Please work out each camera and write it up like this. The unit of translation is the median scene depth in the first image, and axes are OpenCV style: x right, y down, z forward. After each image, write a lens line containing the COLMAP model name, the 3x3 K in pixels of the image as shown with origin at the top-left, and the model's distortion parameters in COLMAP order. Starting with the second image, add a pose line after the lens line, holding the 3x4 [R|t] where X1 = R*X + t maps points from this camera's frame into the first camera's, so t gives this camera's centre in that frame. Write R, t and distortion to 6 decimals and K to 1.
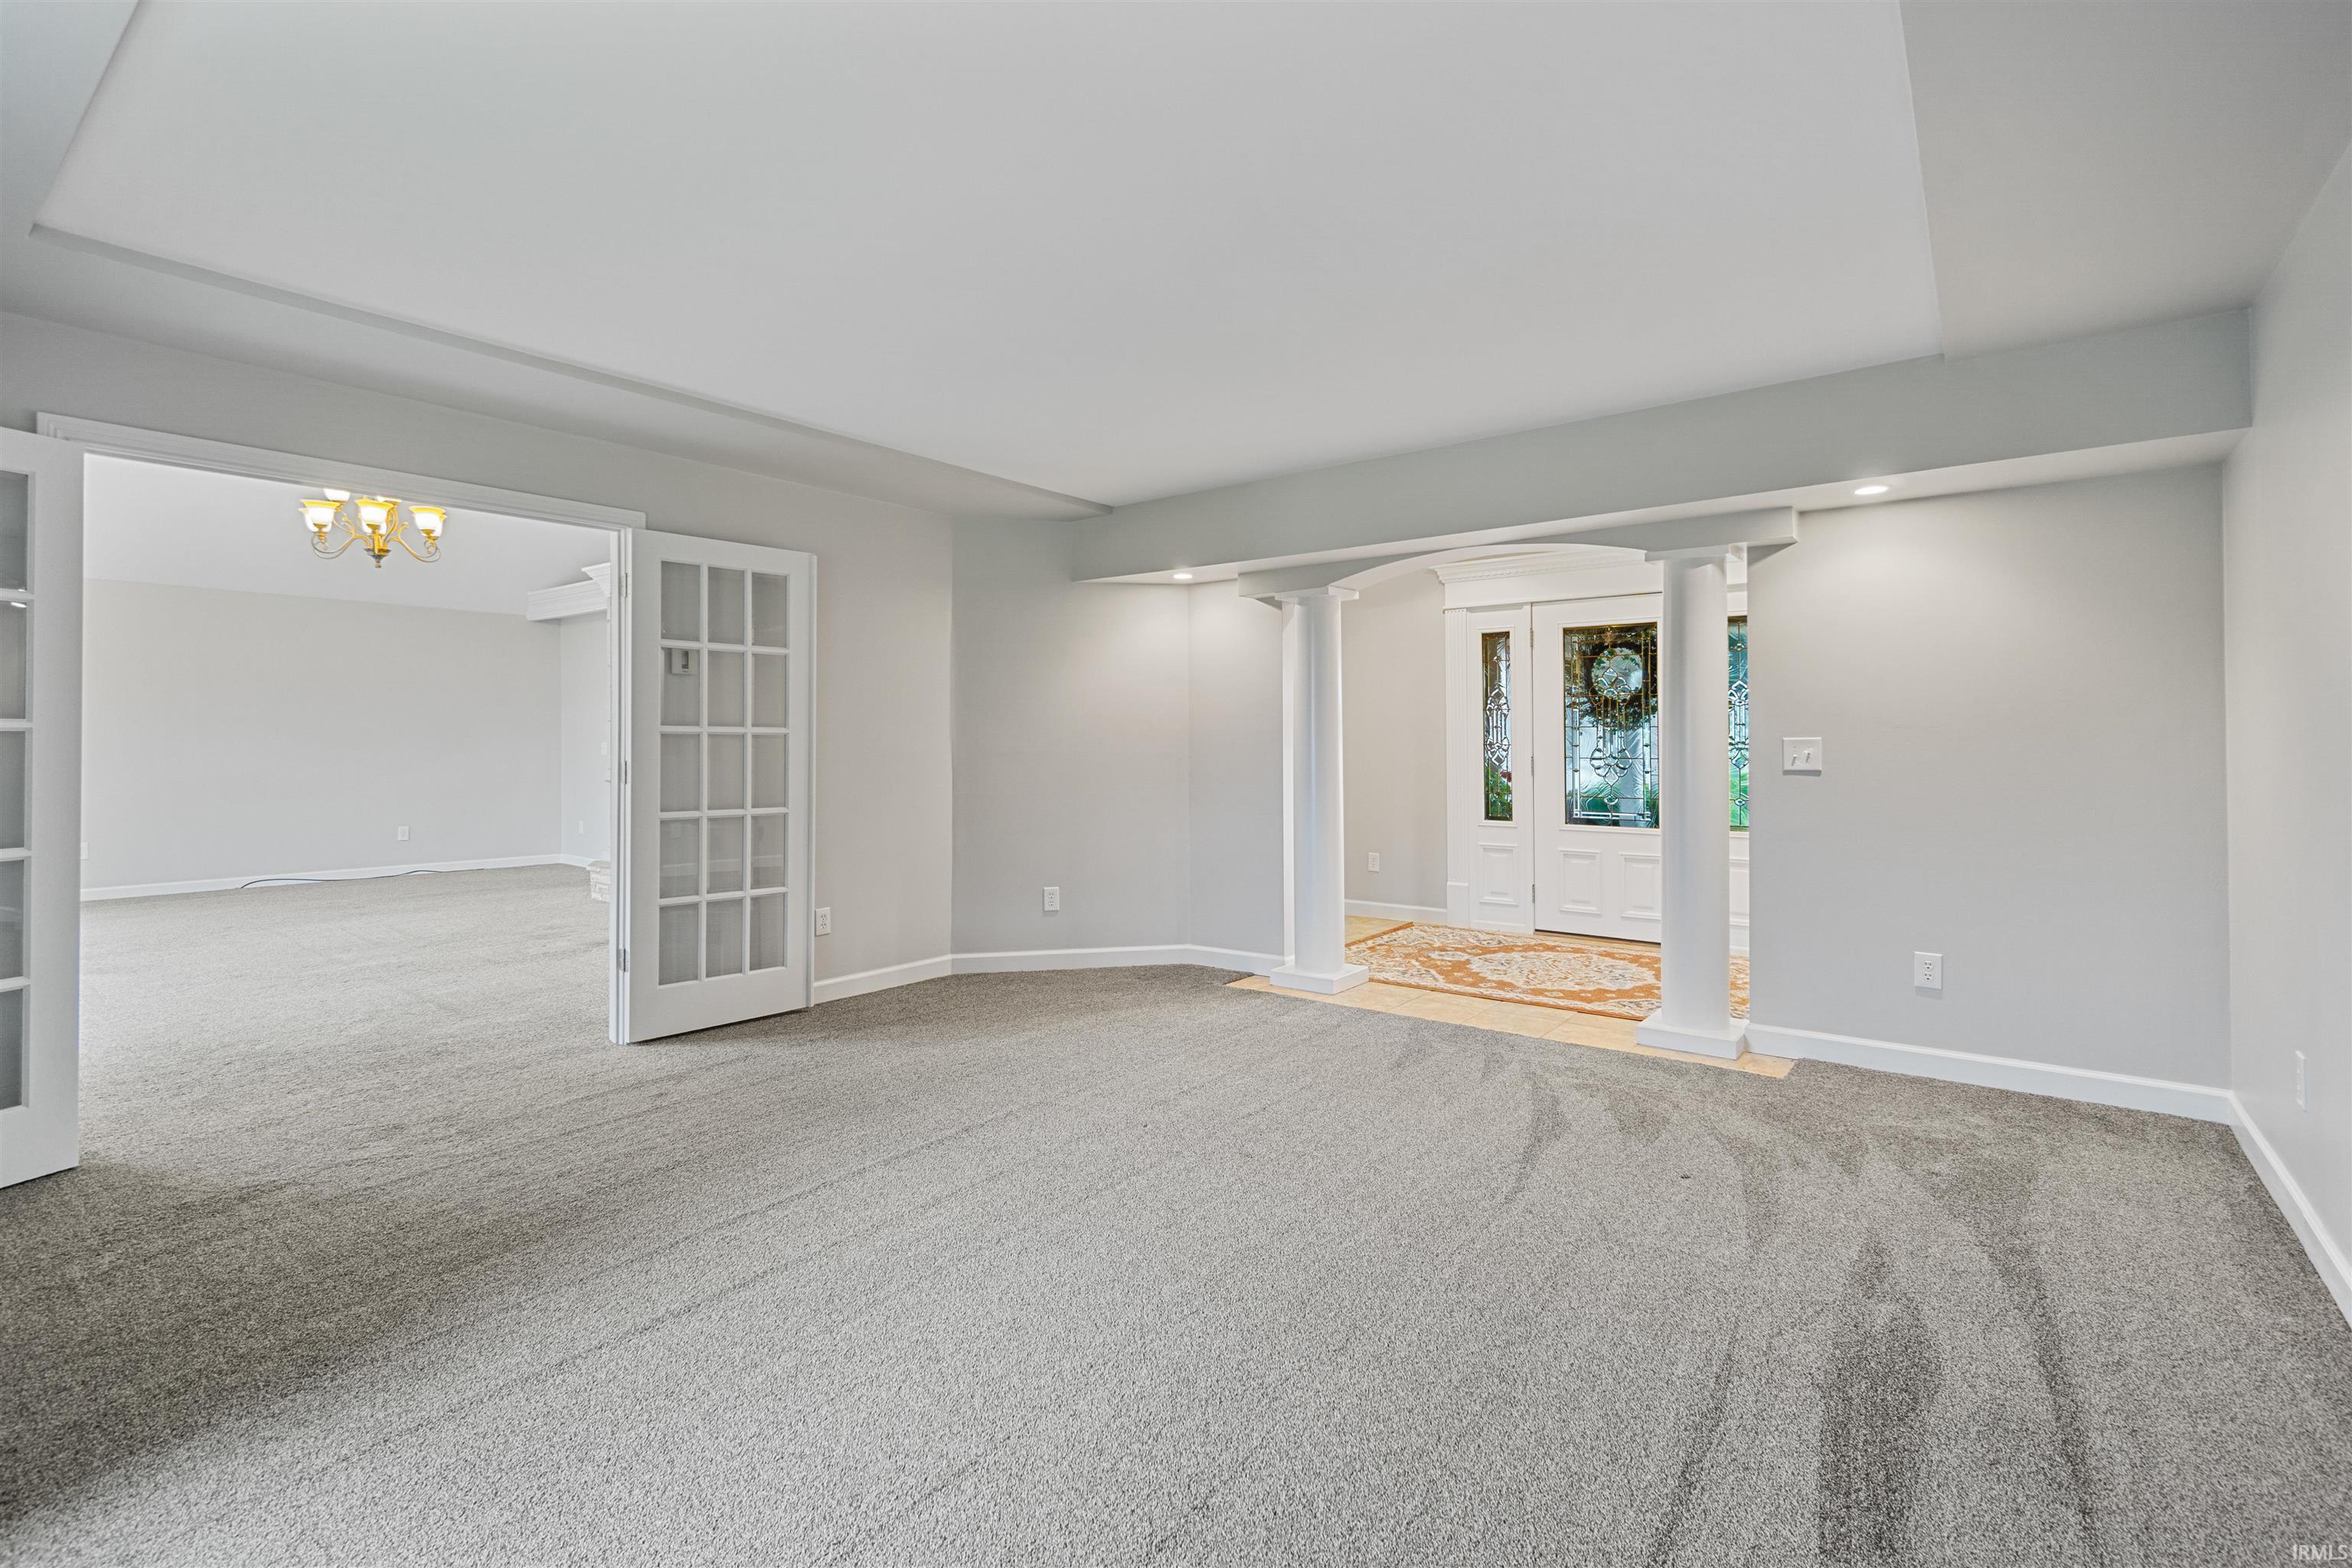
lens RADIAL K [[1047.8, 0, 1196.2], [0, 1047.8, 741.0], [0, 0, 1]] dist [0.002309, -0.000895]
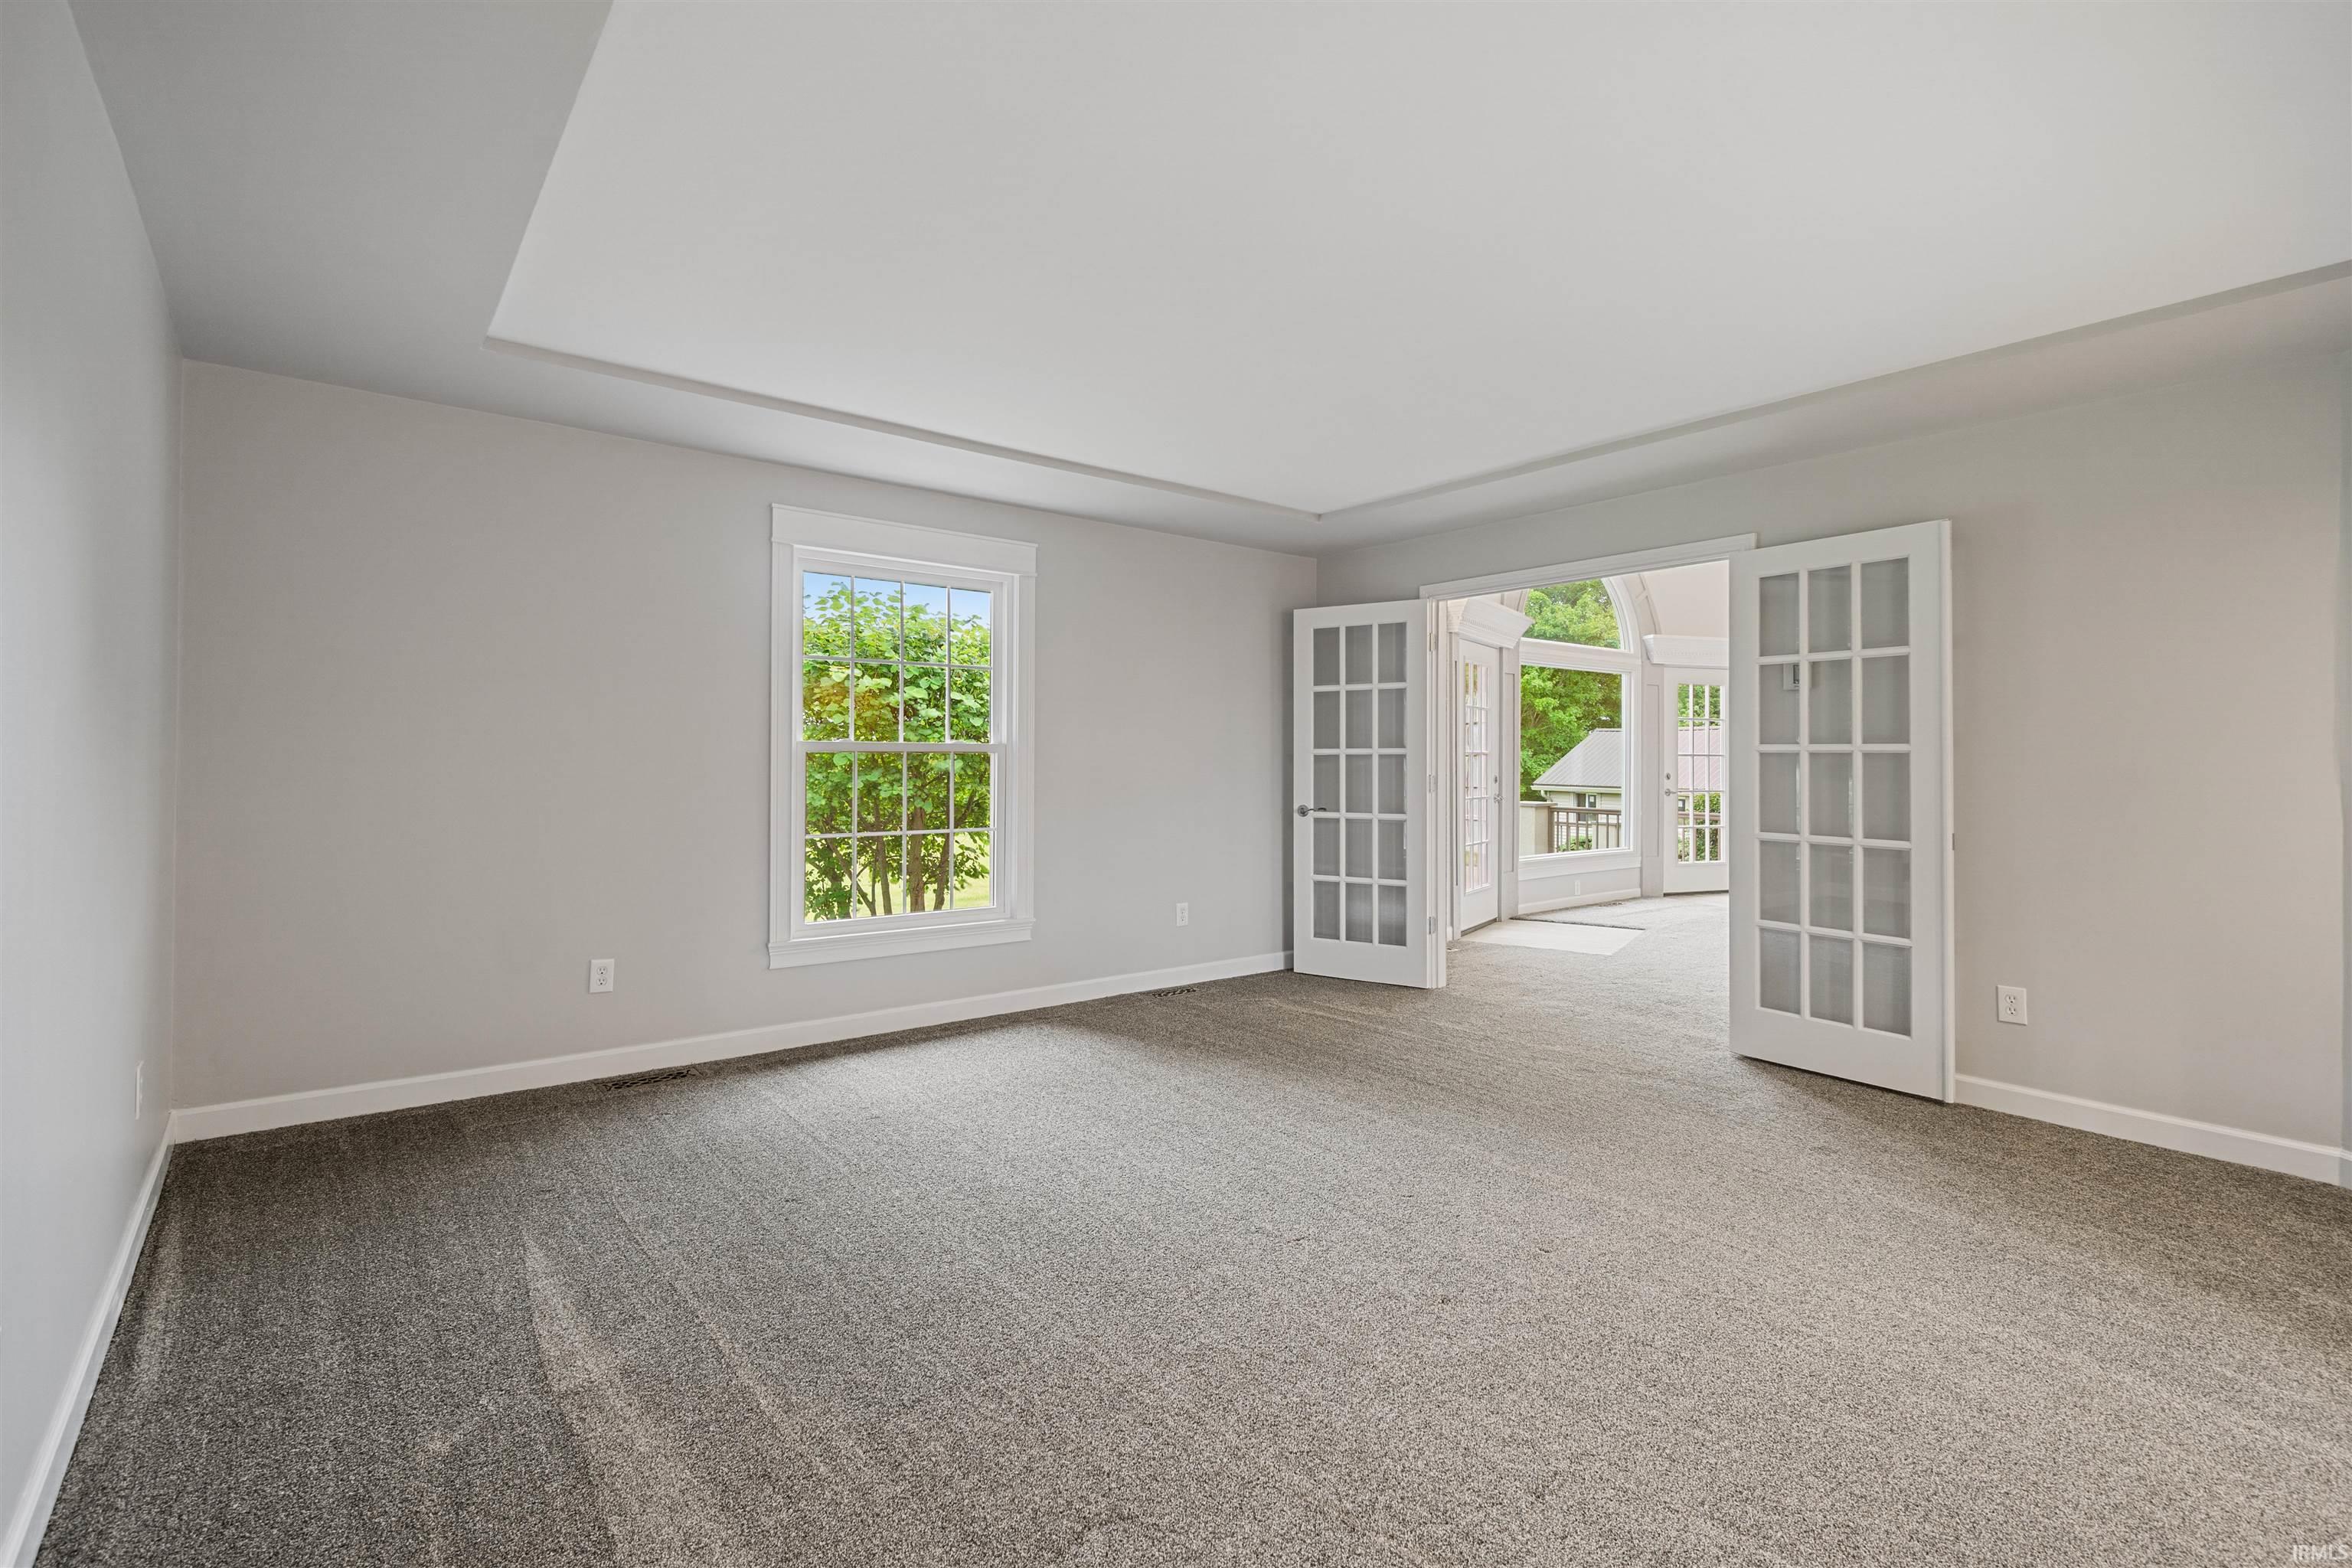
lens RADIAL K [[1047.8, 0, 1174.9], [0, 1047.8, 768.6], [0, 0, 1]] dist [0.002309, -0.000895]
pose [[-0.233496, -0.000785, -0.972357, 0.572526], [-0.010596, 0.999942, 0.001737, 0.012336], [0.972300, 0.010709, -0.233491, 0.683343]]
